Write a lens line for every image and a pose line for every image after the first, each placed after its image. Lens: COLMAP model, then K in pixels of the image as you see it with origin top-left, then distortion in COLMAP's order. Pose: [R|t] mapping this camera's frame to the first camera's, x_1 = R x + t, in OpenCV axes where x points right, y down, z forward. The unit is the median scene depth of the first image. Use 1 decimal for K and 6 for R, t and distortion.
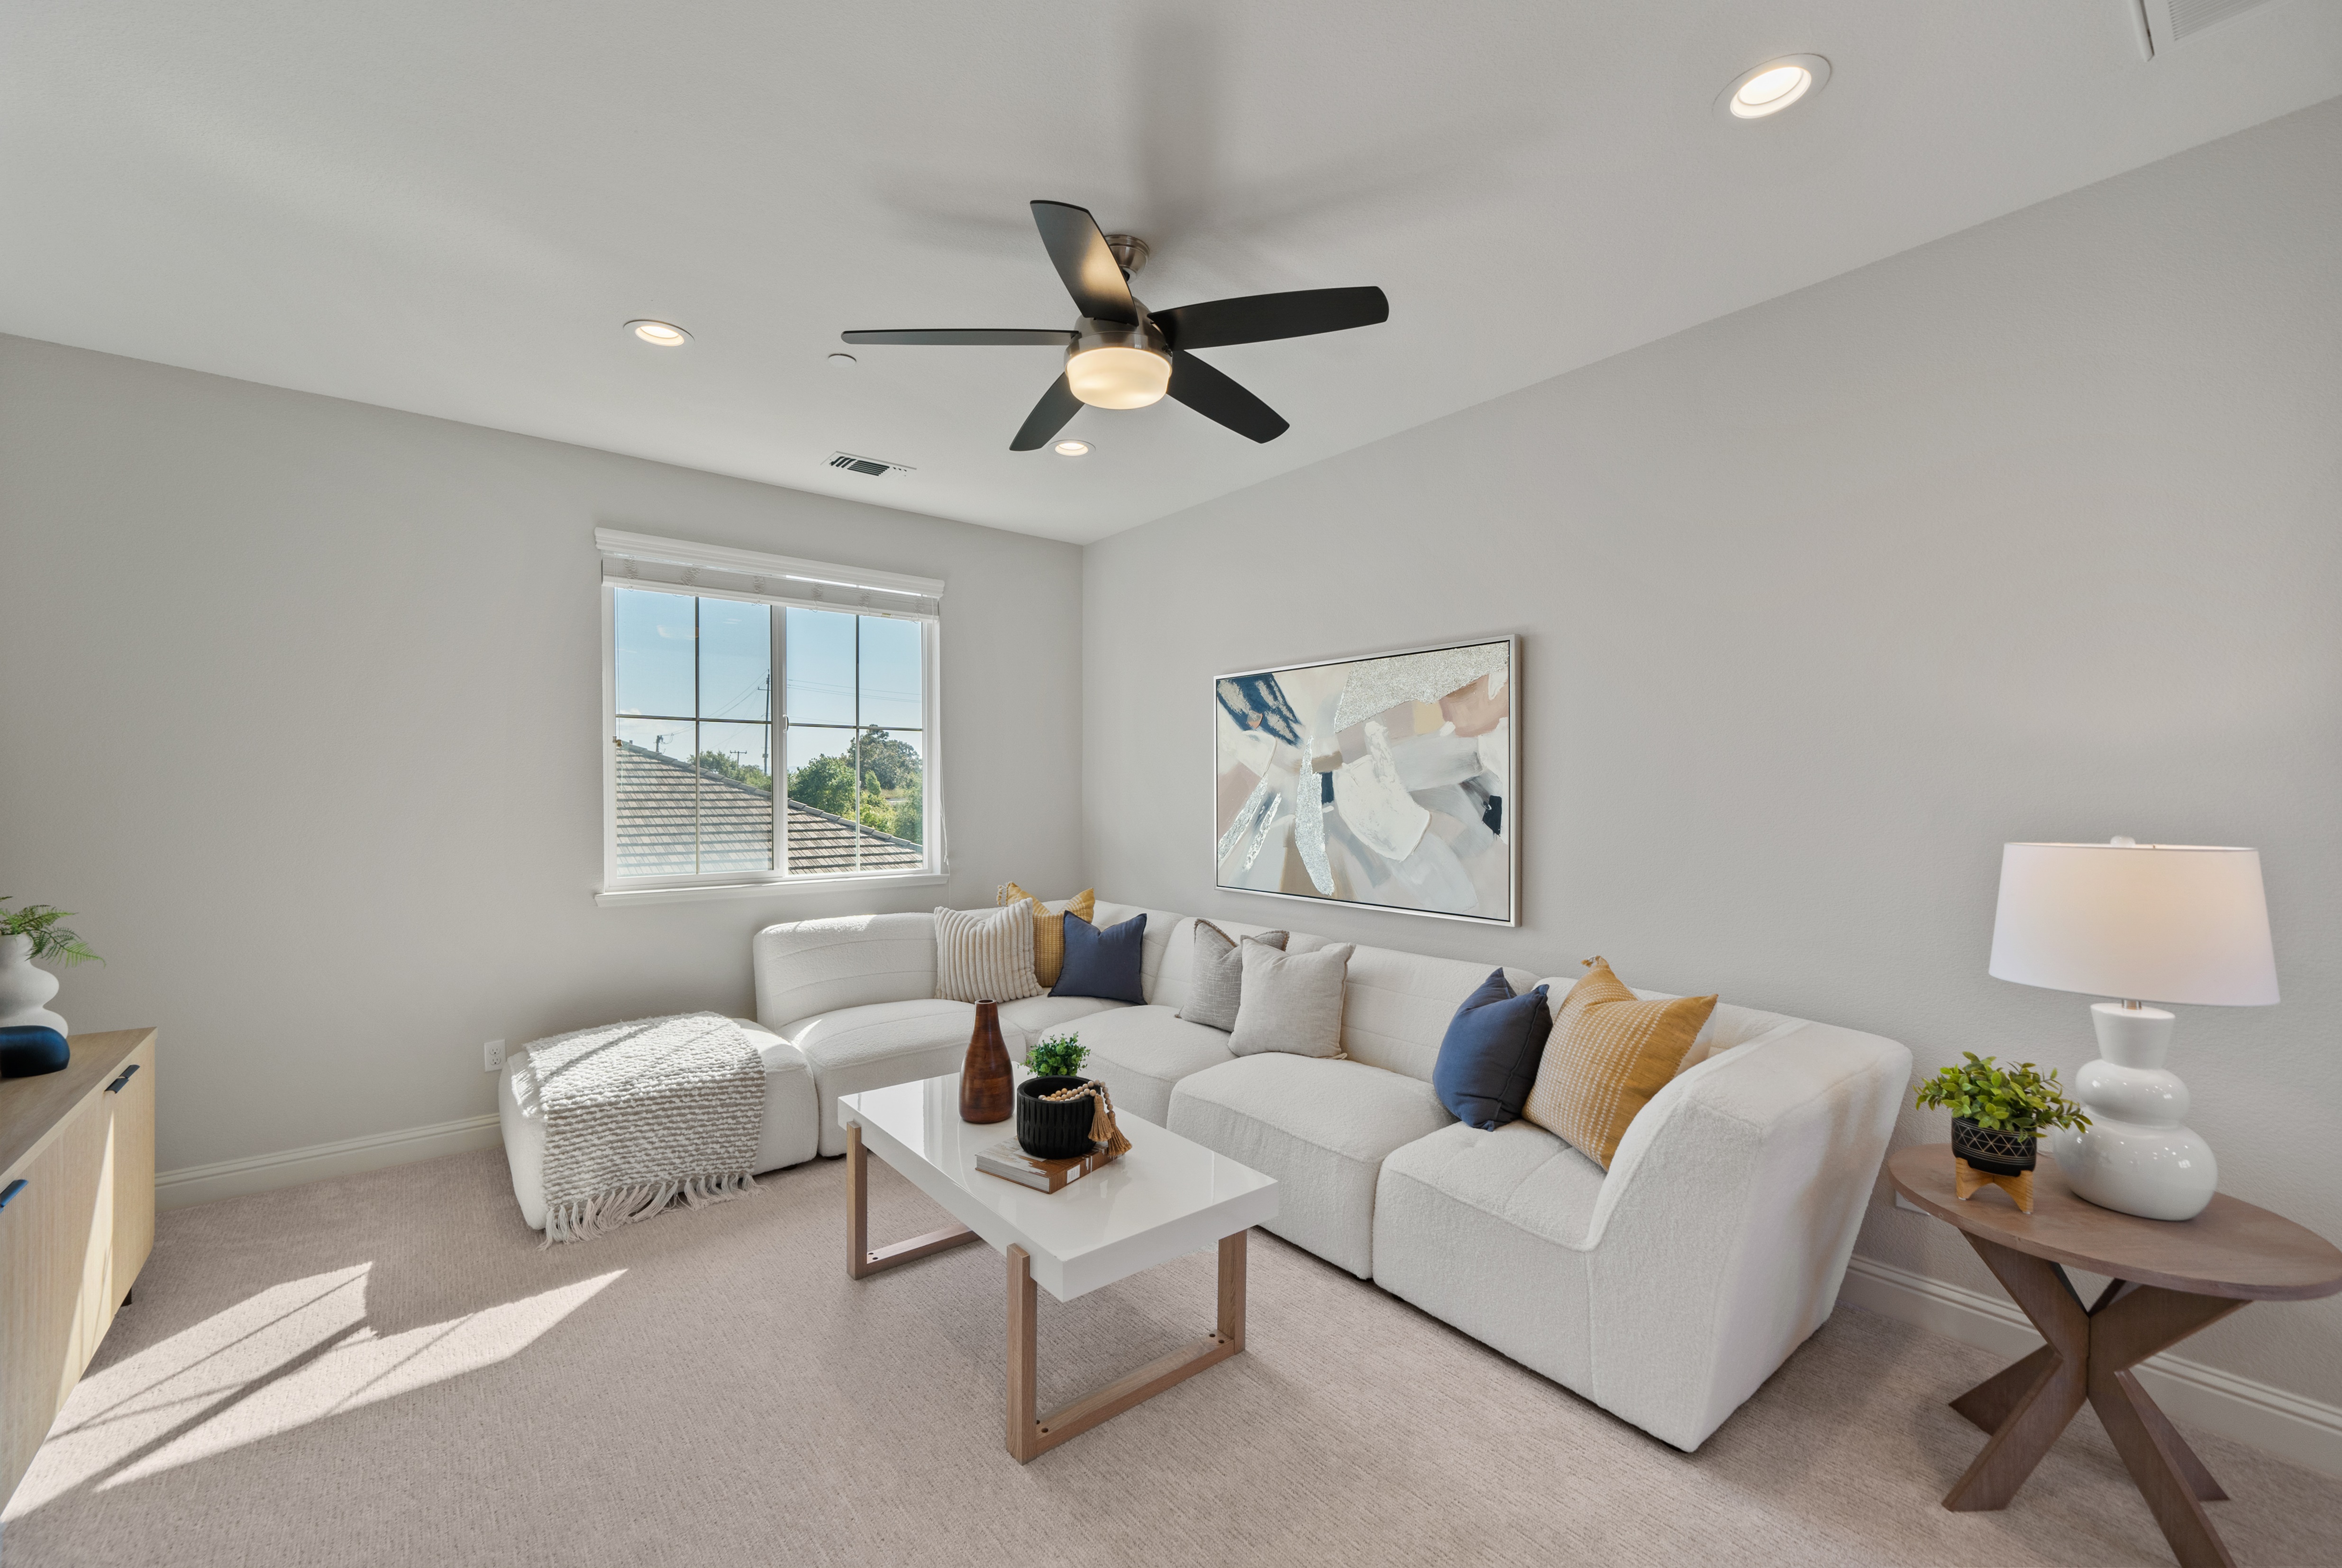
lens RADIAL K [[910.0, 0, 1136.8], [0, 910.0, 789.9], [0, 0, 1]] dist [0.000892, -0.000005]
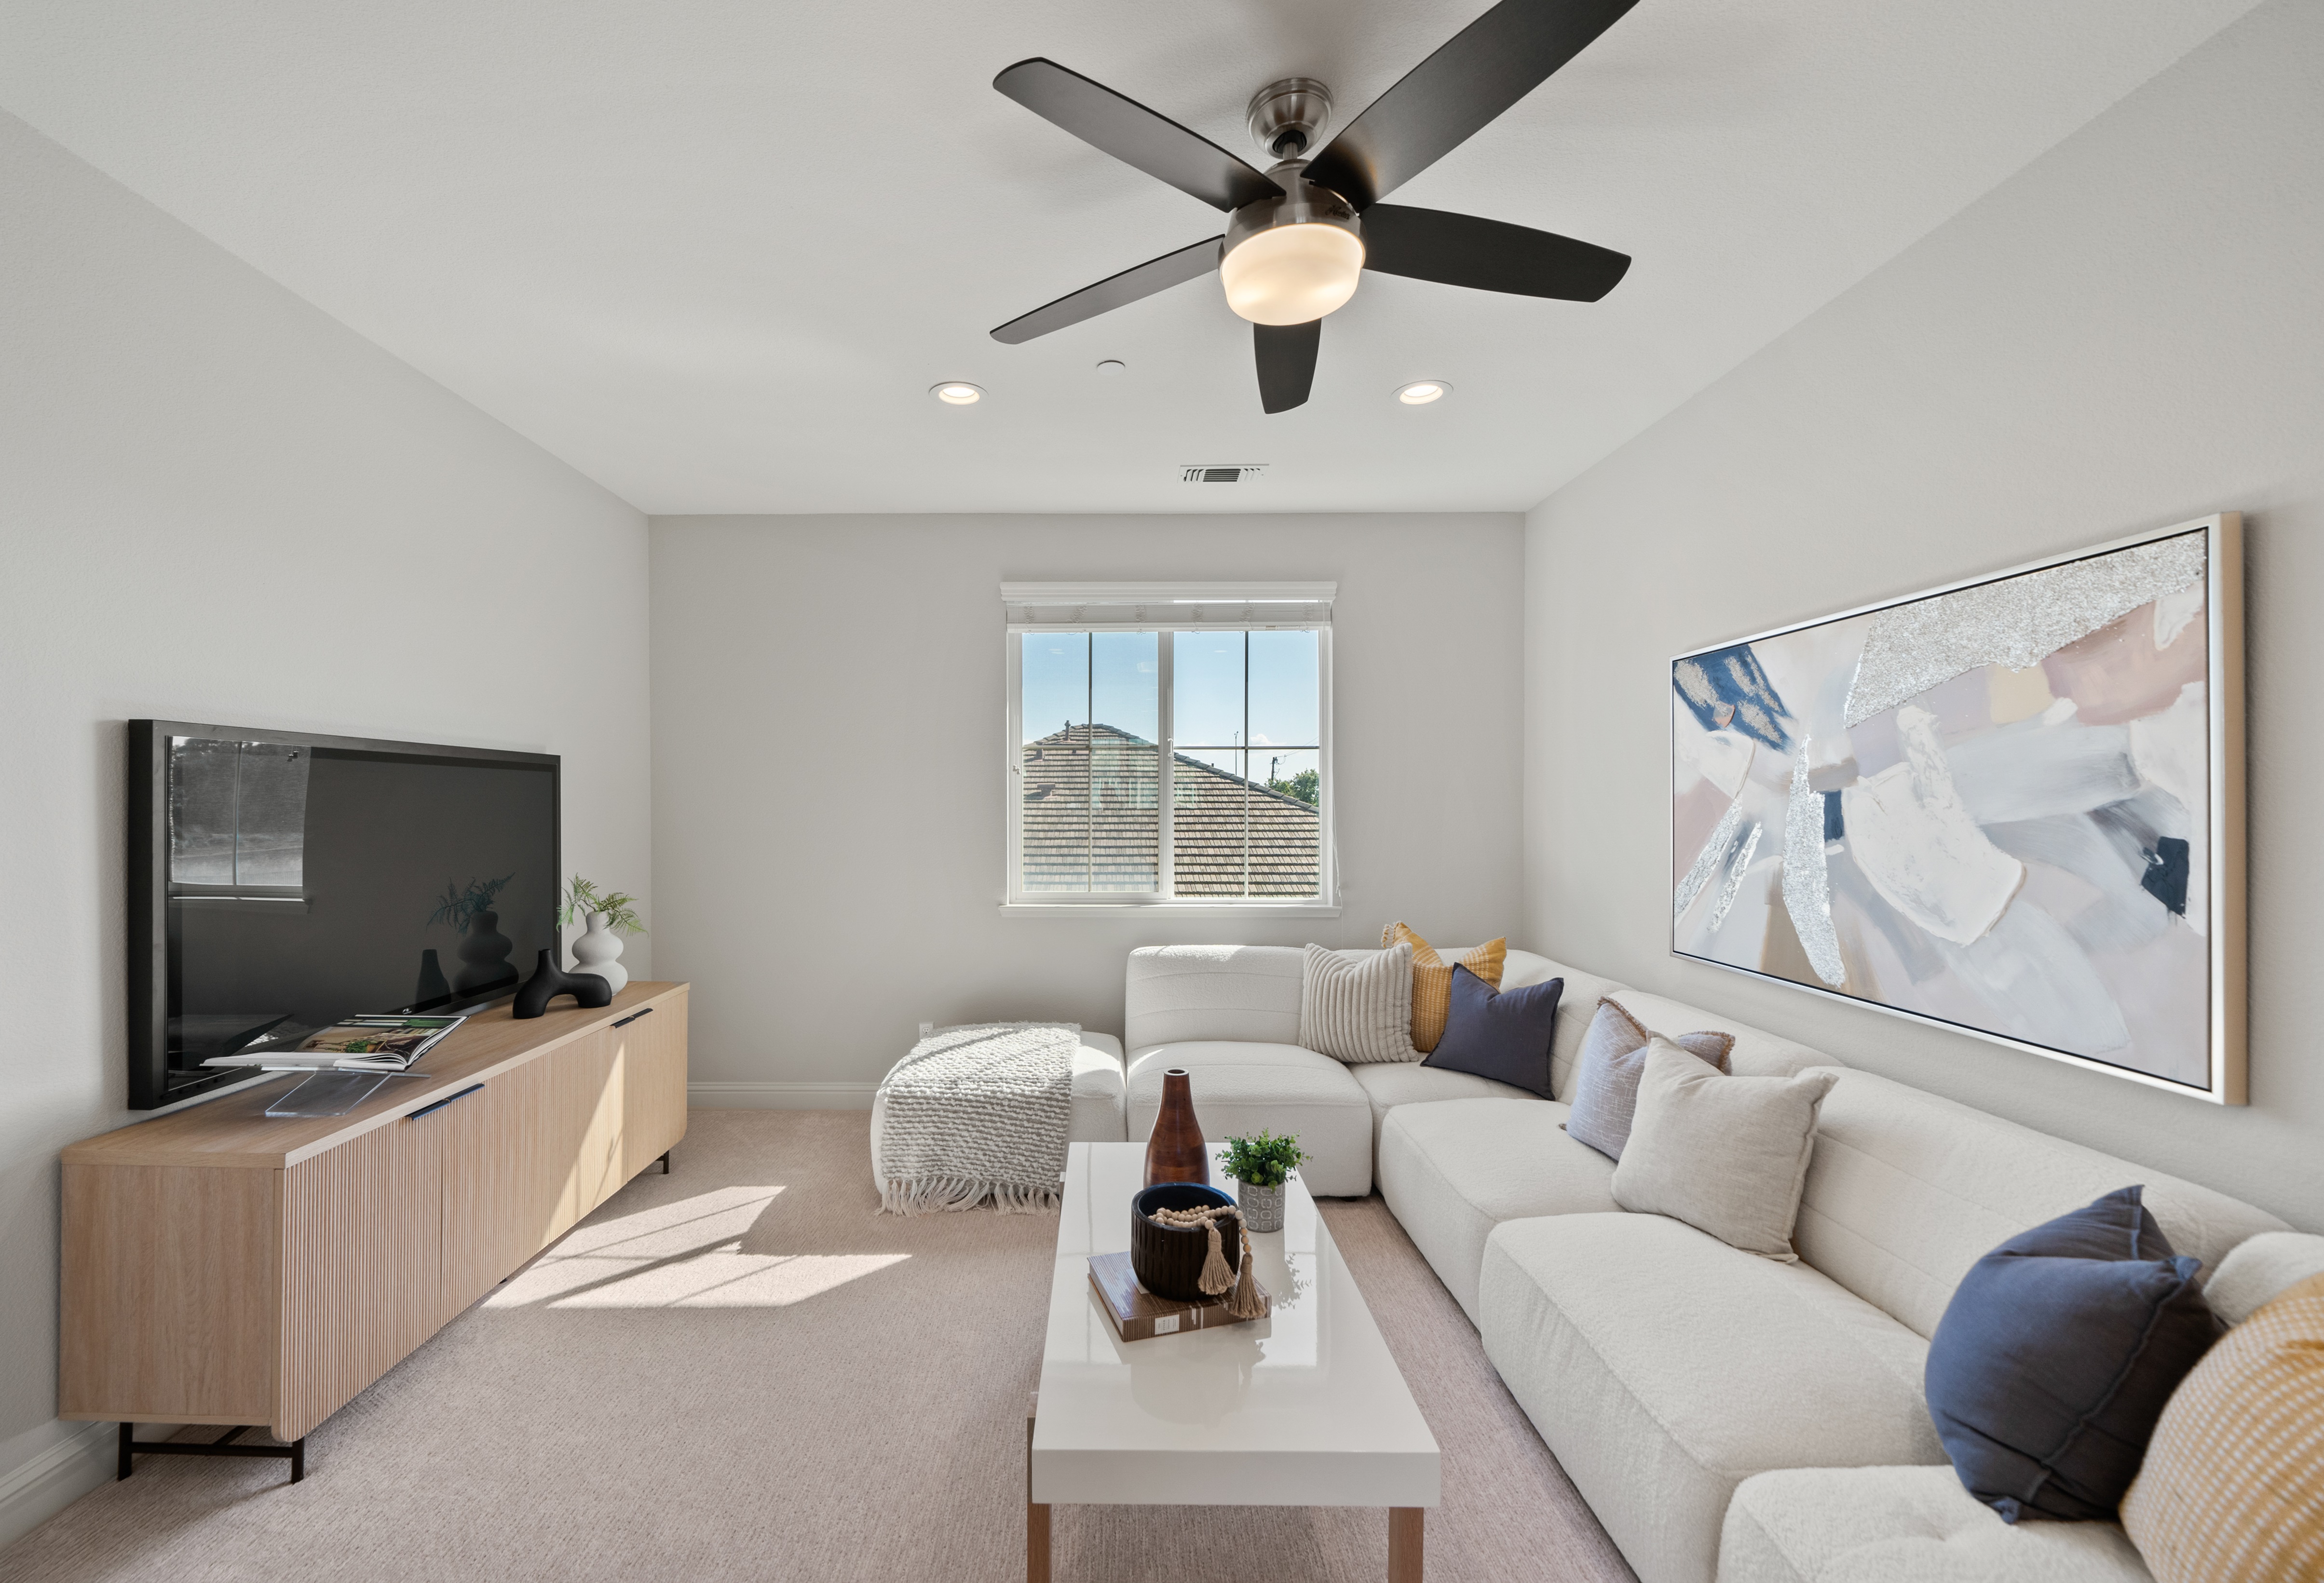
lens RADIAL K [[892.8, 0, 1112.6], [0, 892.8, 802.1], [0, 0, 1]] dist [-0.001699, -0.000139]
pose [[0.787710, -0.001928, -0.616043, 0.213023], [-0.000045, 0.999995, -0.003186, -0.010512], [0.616046, 0.002538, 0.787706, 0.222070]]
